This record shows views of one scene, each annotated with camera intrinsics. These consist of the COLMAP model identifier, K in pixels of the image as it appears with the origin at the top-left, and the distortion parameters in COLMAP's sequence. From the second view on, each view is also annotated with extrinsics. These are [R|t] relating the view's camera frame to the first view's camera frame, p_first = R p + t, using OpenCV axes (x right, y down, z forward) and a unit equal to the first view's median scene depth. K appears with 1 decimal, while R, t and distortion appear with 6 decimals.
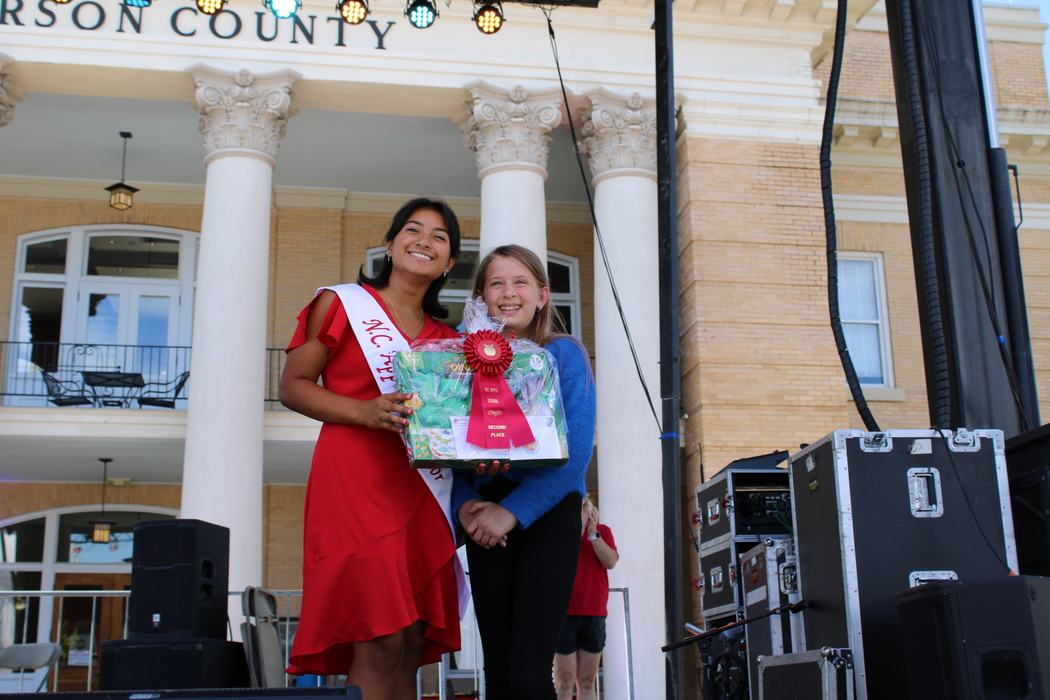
lens RADIAL K [[1335.0, 0, 521.4], [0, 1335.0, 351.4], [0, 0, 1]] dist [-0.091548, 0.167580]
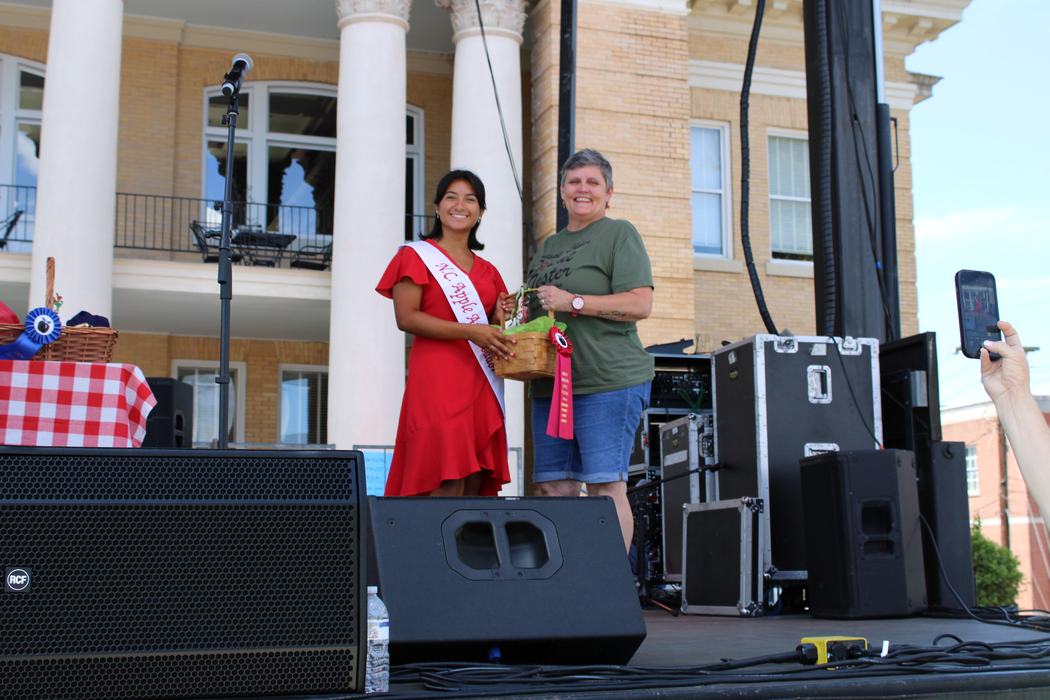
lens RADIAL K [[1481.4, 0, 525.0], [0, 1481.4, 350.0], [0, 0, 1]] dist [-0.066822, 0.142544]
pose [[0.987227, 0.037948, 0.154732, -0.057843], [-0.054763, 0.992868, 0.105901, -0.018228], [-0.149610, -0.113022, 0.982264, -0.107858]]
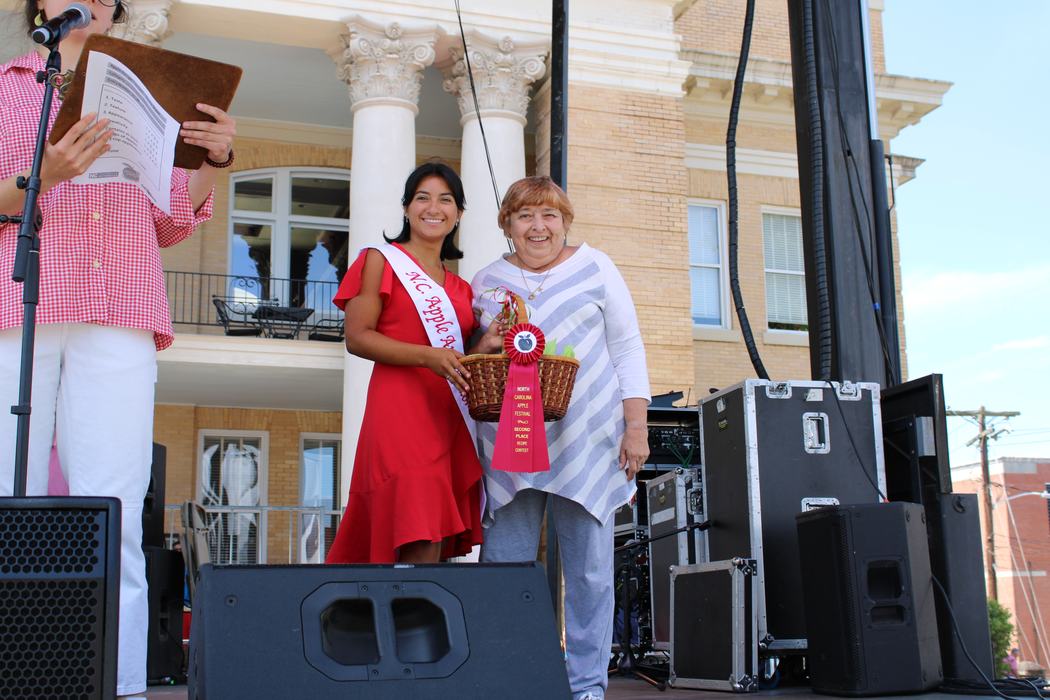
lens RADIAL K [[1338.1, 0, 525.0], [0, 1338.1, 350.0], [0, 0, 1]] dist [-0.092052, 0.168912]
pose [[0.990137, 0.034974, 0.135668, -0.033867], [-0.042351, 0.997755, 0.051878, -0.005608], [-0.133549, -0.057112, 0.989395, -0.043655]]
